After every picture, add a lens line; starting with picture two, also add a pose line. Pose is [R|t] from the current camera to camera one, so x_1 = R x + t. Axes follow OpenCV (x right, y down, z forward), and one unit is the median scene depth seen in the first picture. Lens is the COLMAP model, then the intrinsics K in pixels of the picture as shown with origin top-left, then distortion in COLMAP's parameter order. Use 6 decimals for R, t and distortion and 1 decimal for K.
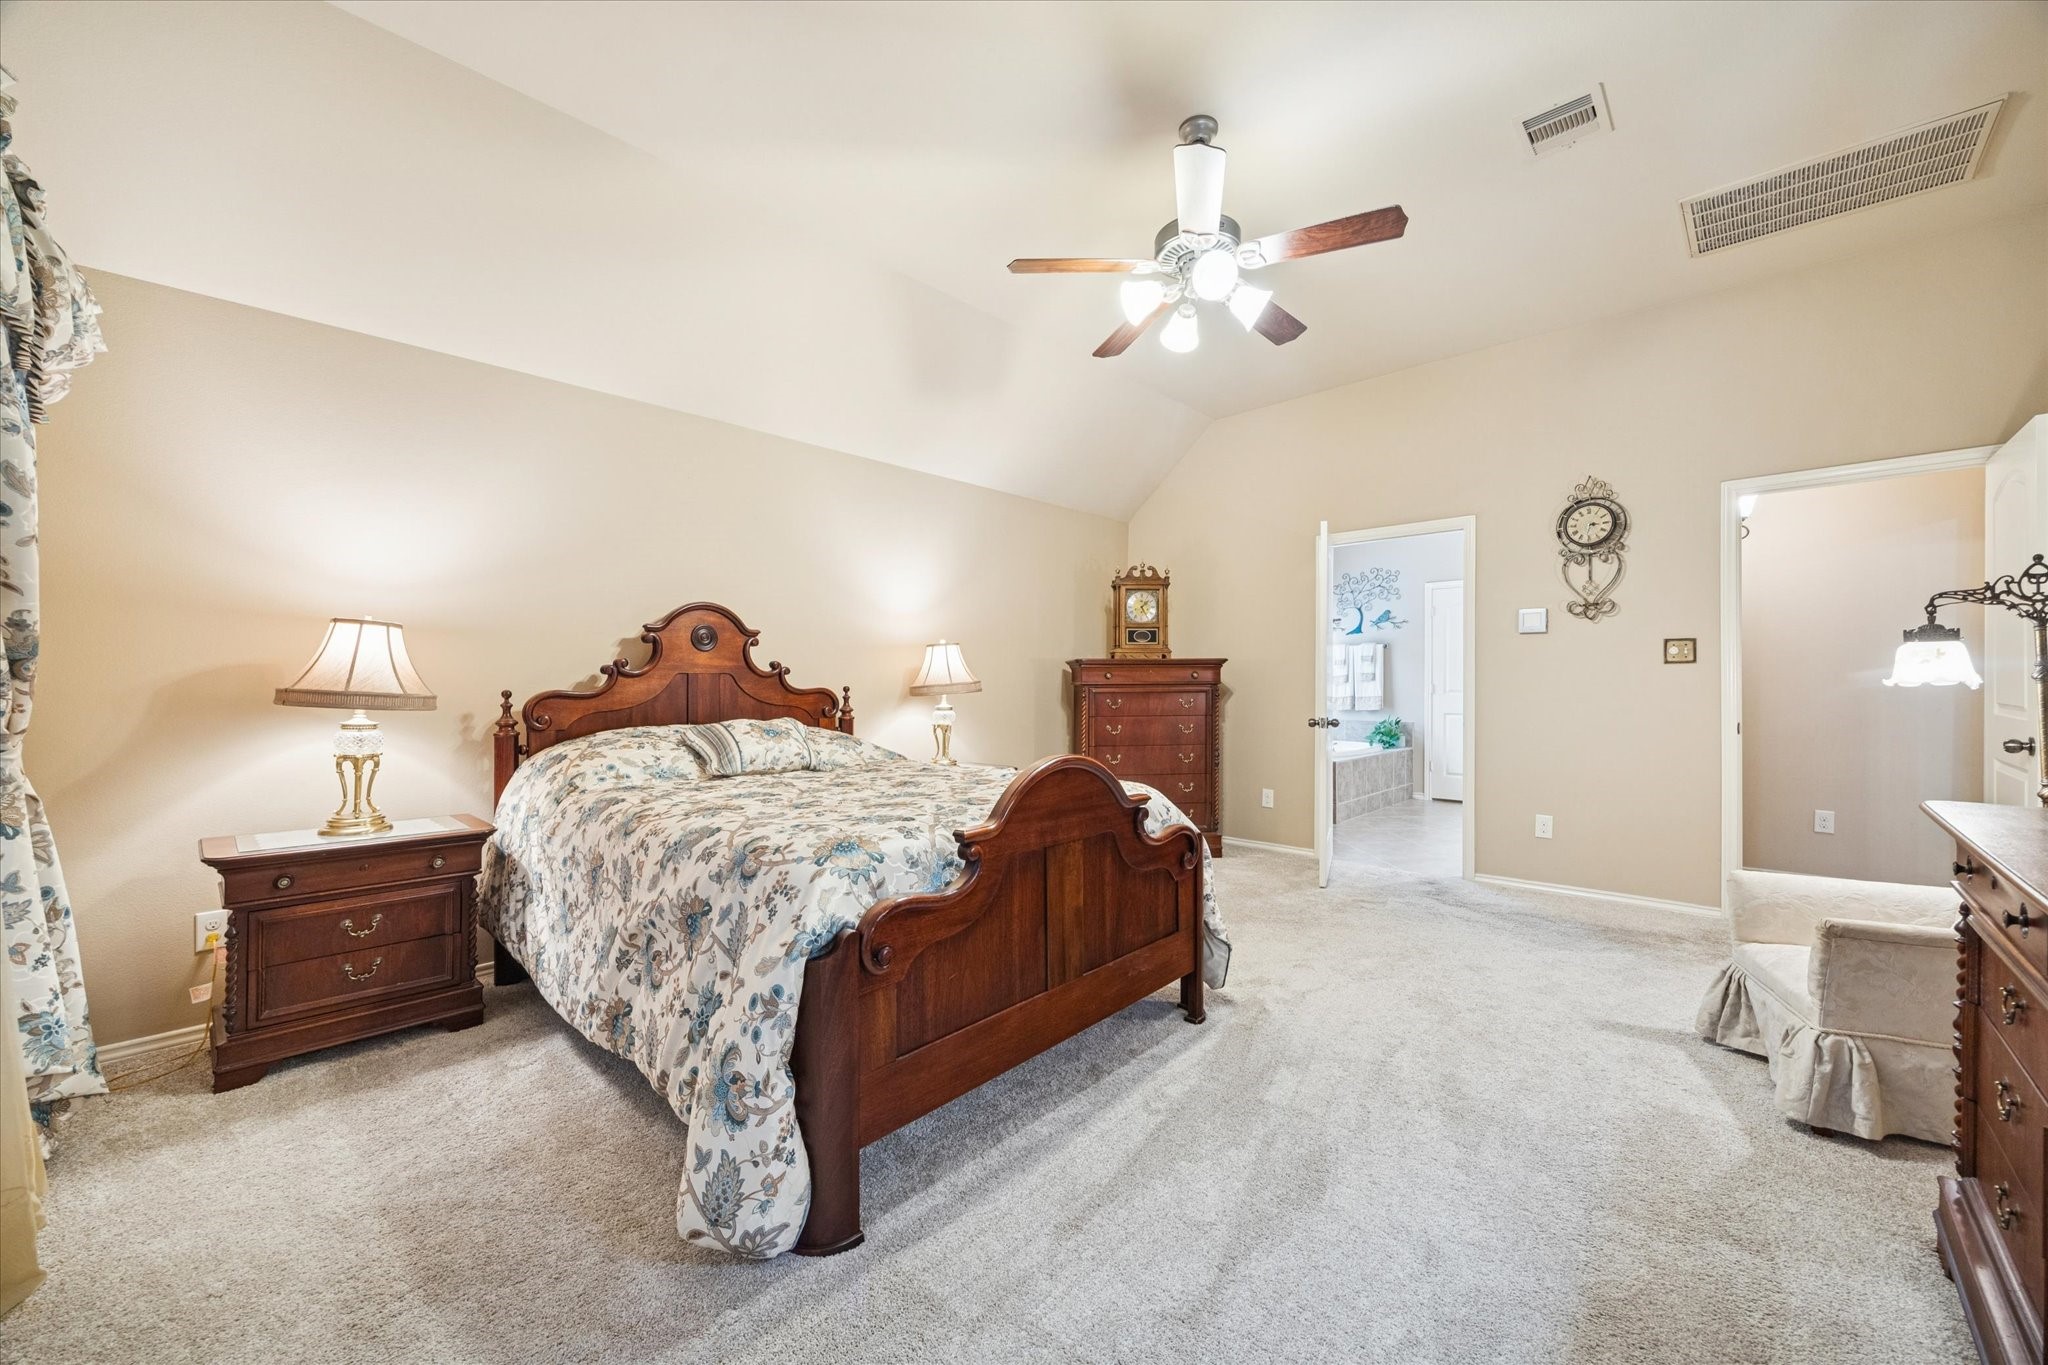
lens RADIAL K [[823.0, 0, 1029.1], [0, 823.0, 686.5], [0, 0, 1]] dist [0.001518, 0.000326]
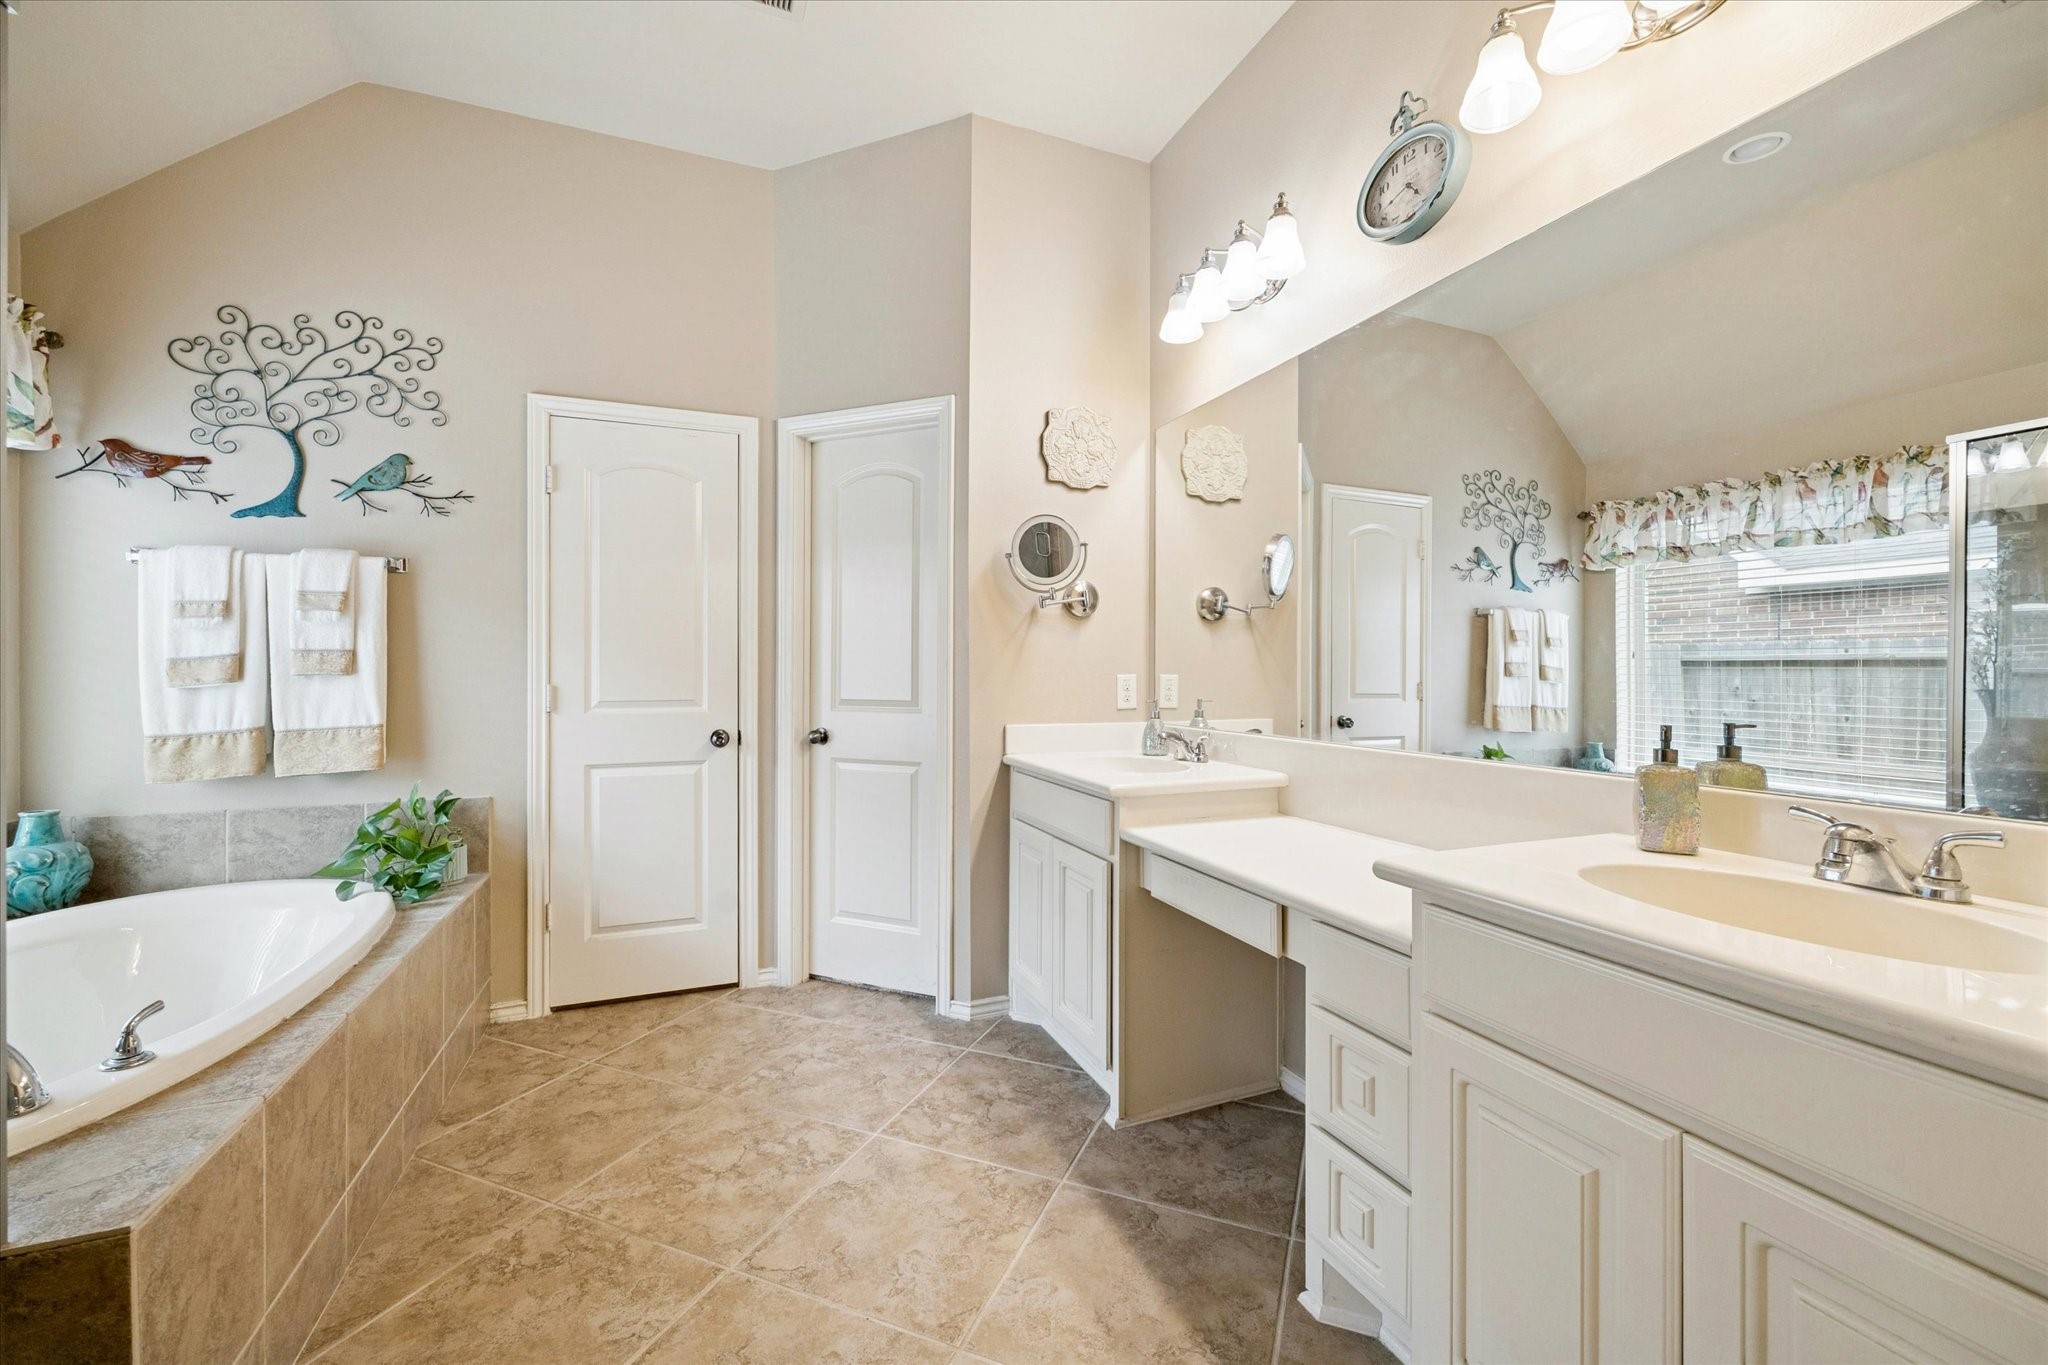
lens RADIAL K [[823.0, 0, 1031.6], [0, 823.0, 679.7], [0, 0, 1]] dist [0.001518, 0.000326]
pose [[0.441280, -0.005407, 0.897353, 0.255373], [-0.000014, 0.999982, 0.006032, -0.006878], [-0.897369, -0.002674, 0.441272, 0.637663]]
